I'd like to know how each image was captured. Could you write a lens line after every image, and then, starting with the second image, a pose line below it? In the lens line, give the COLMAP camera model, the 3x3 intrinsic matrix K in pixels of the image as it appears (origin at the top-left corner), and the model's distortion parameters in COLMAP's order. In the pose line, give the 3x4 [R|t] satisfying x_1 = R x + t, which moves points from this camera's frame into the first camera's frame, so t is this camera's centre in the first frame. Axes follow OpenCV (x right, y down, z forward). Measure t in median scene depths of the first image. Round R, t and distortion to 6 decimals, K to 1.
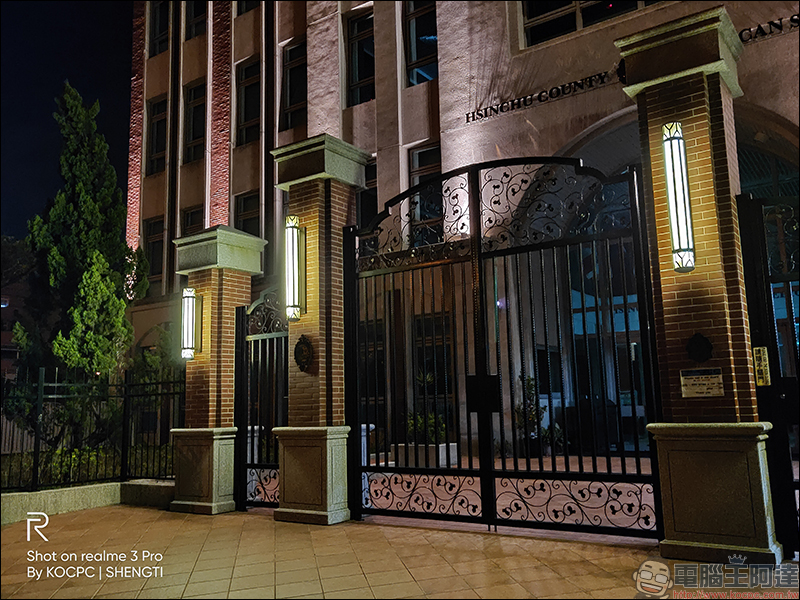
lens RADIAL K [[701.3, 0, 402.1], [0, 701.3, 293.5], [0, 0, 1]] dist [0.017141, 0.045957]
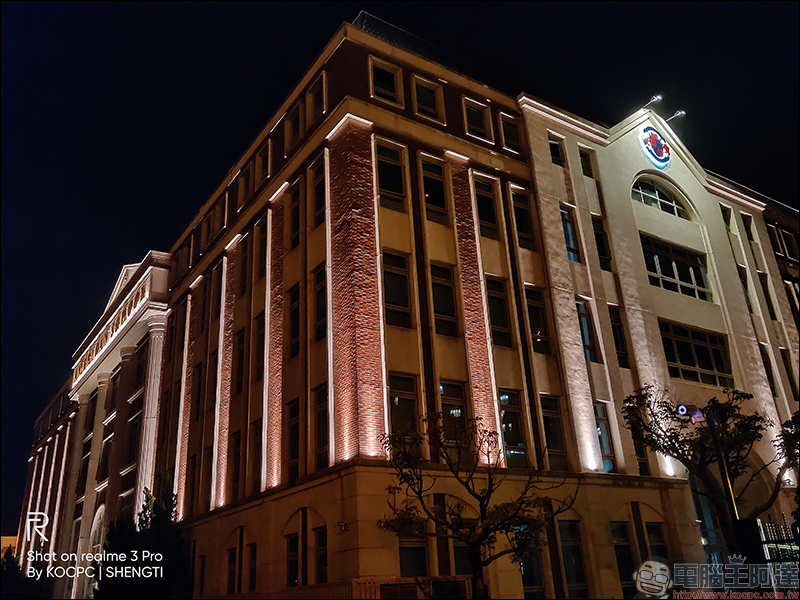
lens RADIAL K [[701.3, 0, 393.5], [0, 701.3, 293.0], [0, 0, 1]] dist [0.017141, 0.045957]
pose [[0.369542, 0.377092, 0.849259, -2.767740], [-0.108112, 0.925195, -0.363766, 0.311694], [-0.922903, 0.042611, 0.382667, 1.522467]]
